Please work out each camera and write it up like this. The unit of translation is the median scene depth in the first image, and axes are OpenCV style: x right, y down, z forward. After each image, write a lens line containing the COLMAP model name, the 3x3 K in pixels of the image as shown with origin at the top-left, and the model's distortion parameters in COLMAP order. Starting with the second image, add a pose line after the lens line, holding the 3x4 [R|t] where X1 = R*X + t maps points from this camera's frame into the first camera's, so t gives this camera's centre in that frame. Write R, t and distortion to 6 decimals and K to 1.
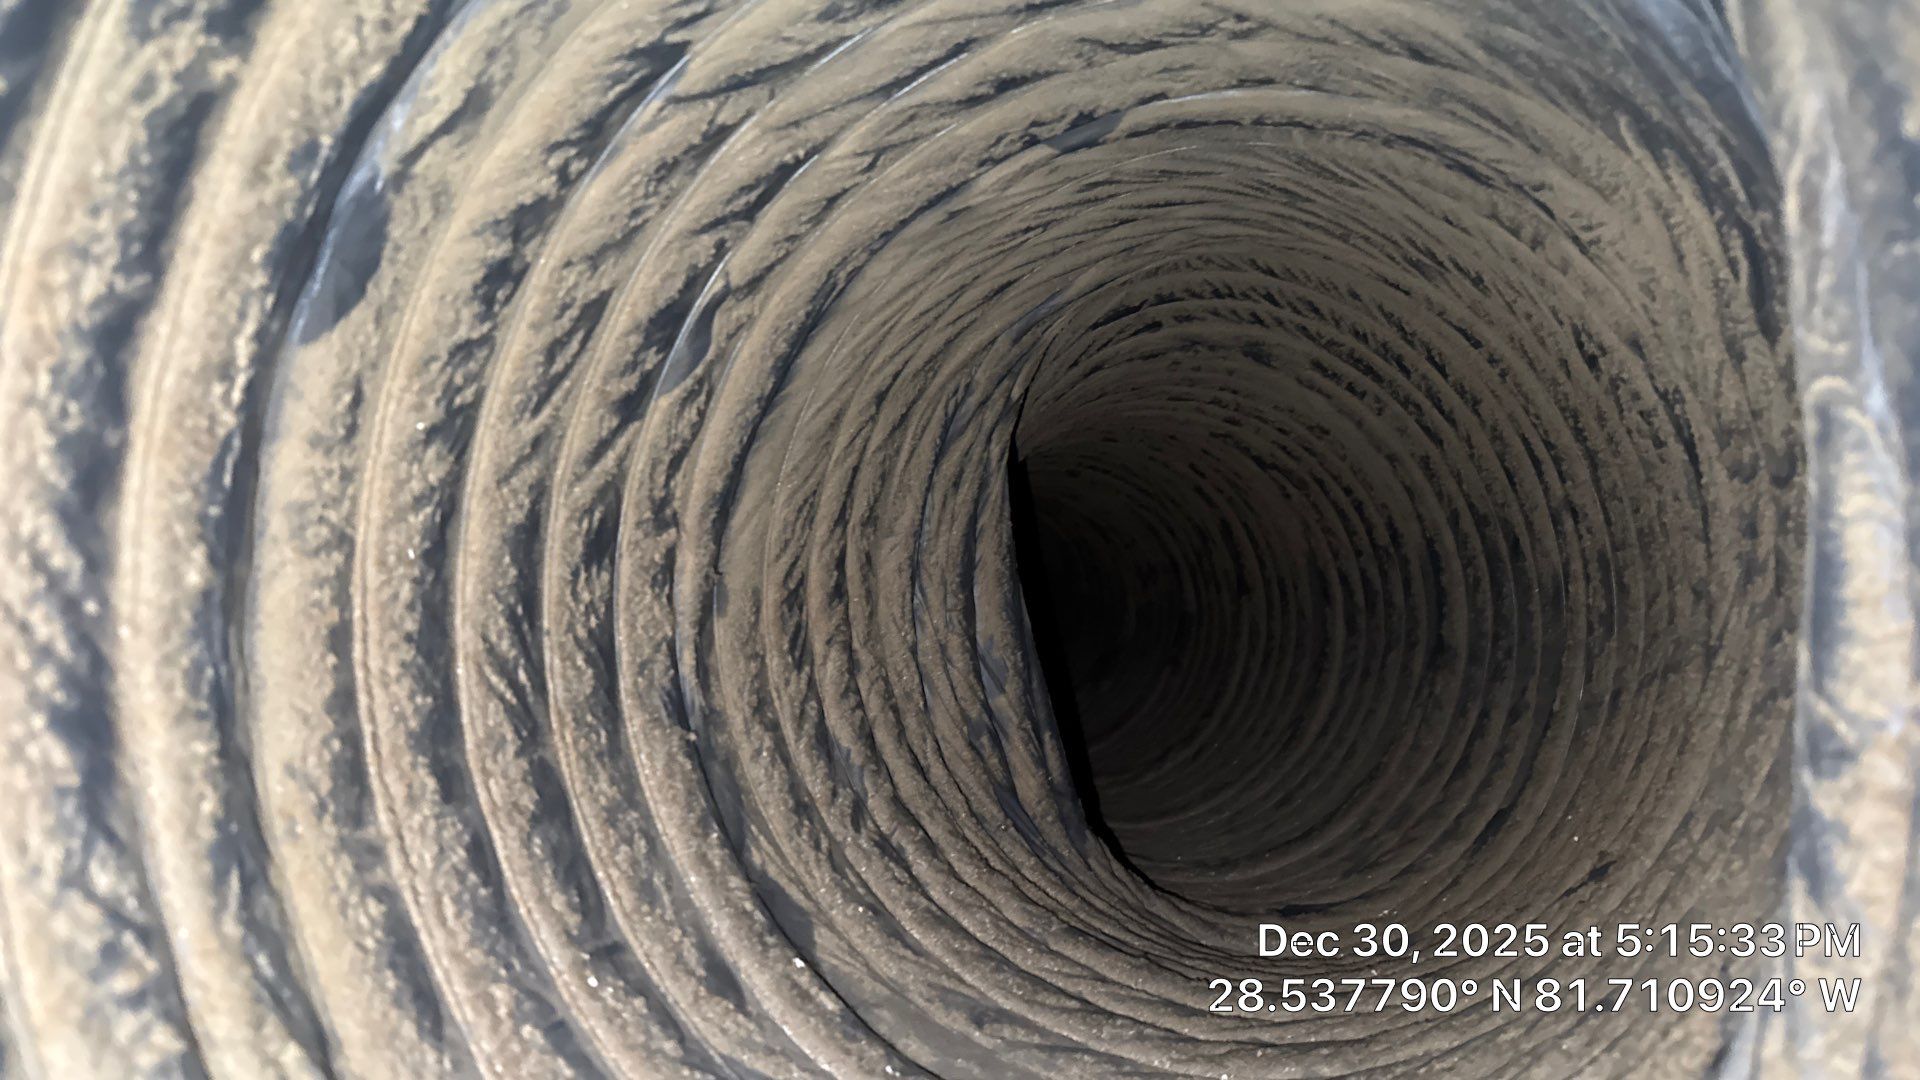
lens RADIAL K [[1343.2, 0, 968.5], [0, 1343.2, 548.3], [0, 0, 1]] dist [0.058638, -0.078311]
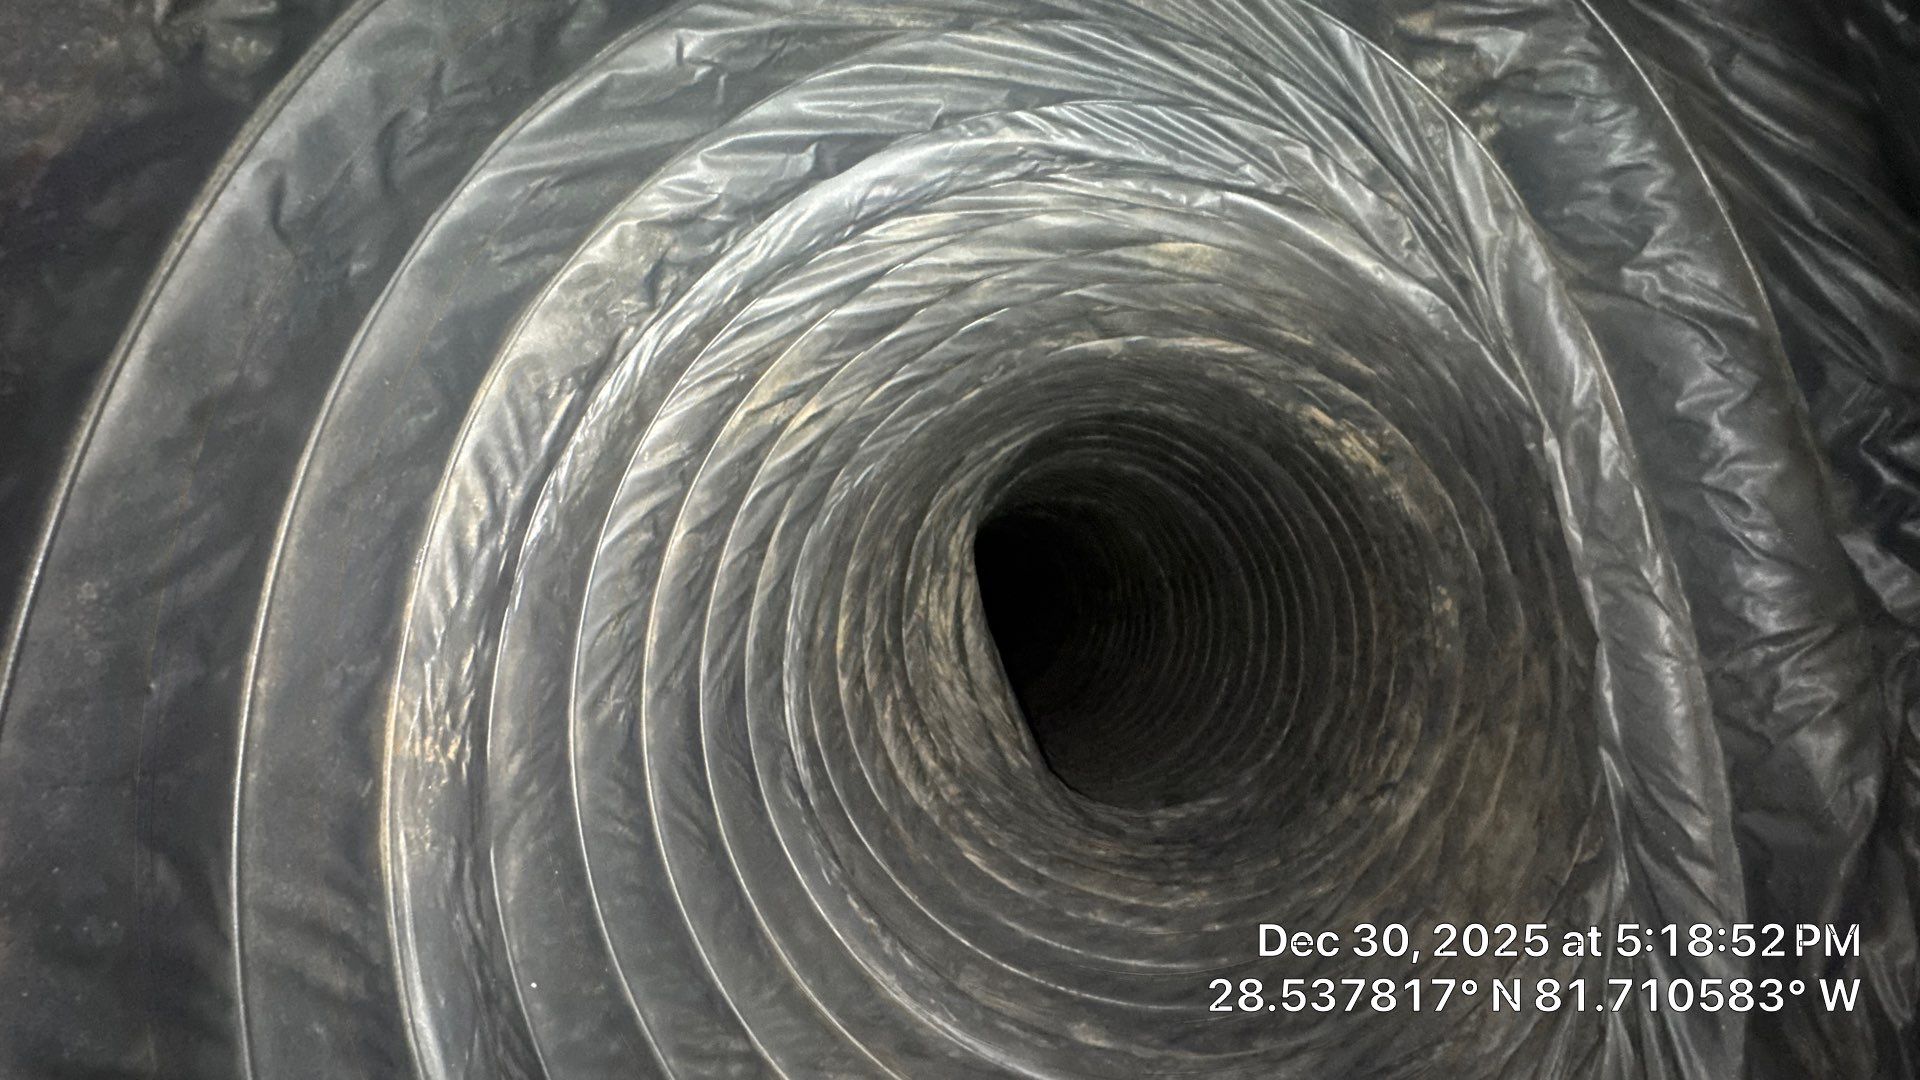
lens RADIAL K [[761.9, 0, 964.1], [0, 761.9, 538.0], [0, 0, 1]] dist [-0.008171, 0.000879]
pose [[0.990554, -0.128901, 0.046771, -0.039993], [0.129882, 0.991355, -0.018577, -0.136048], [-0.043972, 0.024476, 0.998733, 0.145979]]
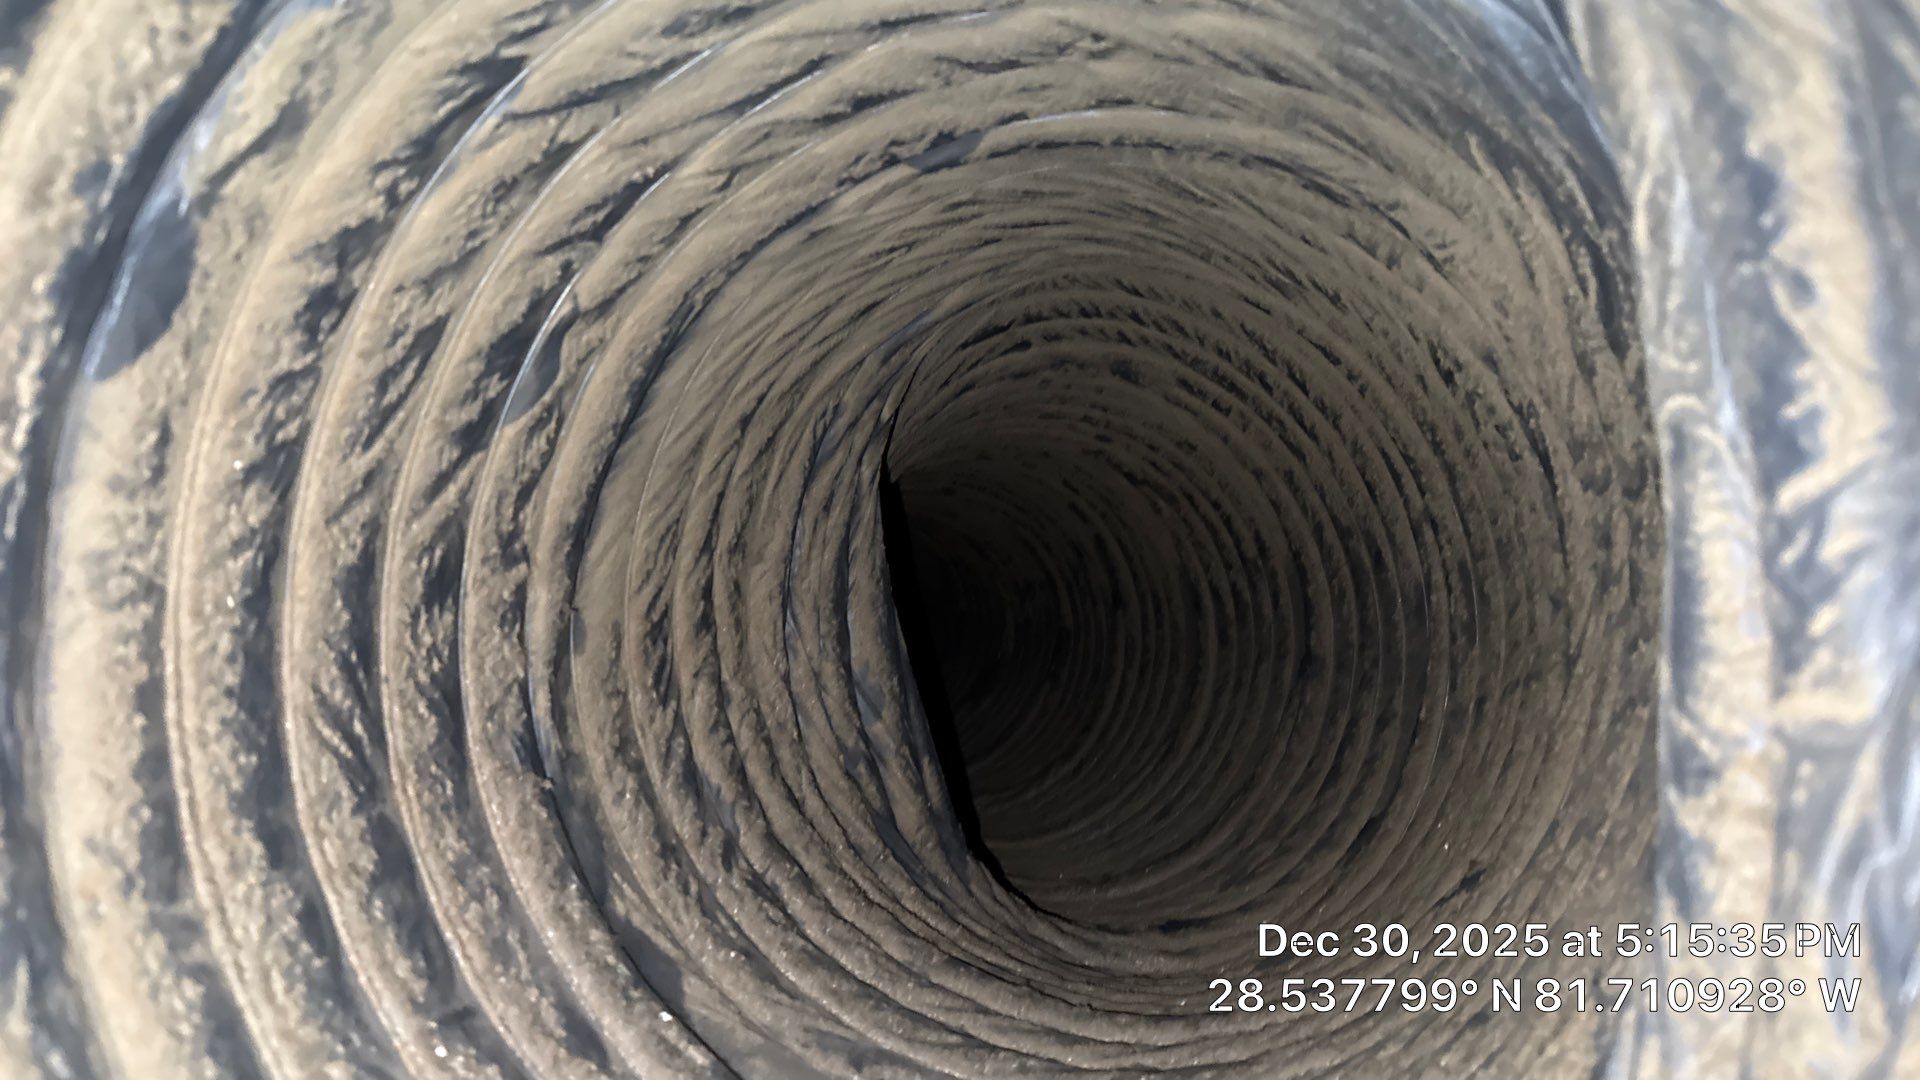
lens RADIAL K [[1343.2, 0, 953.0], [0, 1343.2, 550.0], [0, 0, 1]] dist [0.058638, -0.078311]
pose [[0.996631, -0.022652, 0.078825, 0.008997], [0.023534, 0.999670, -0.010280, -0.008626], [-0.078566, 0.012100, 0.996835, 0.026066]]
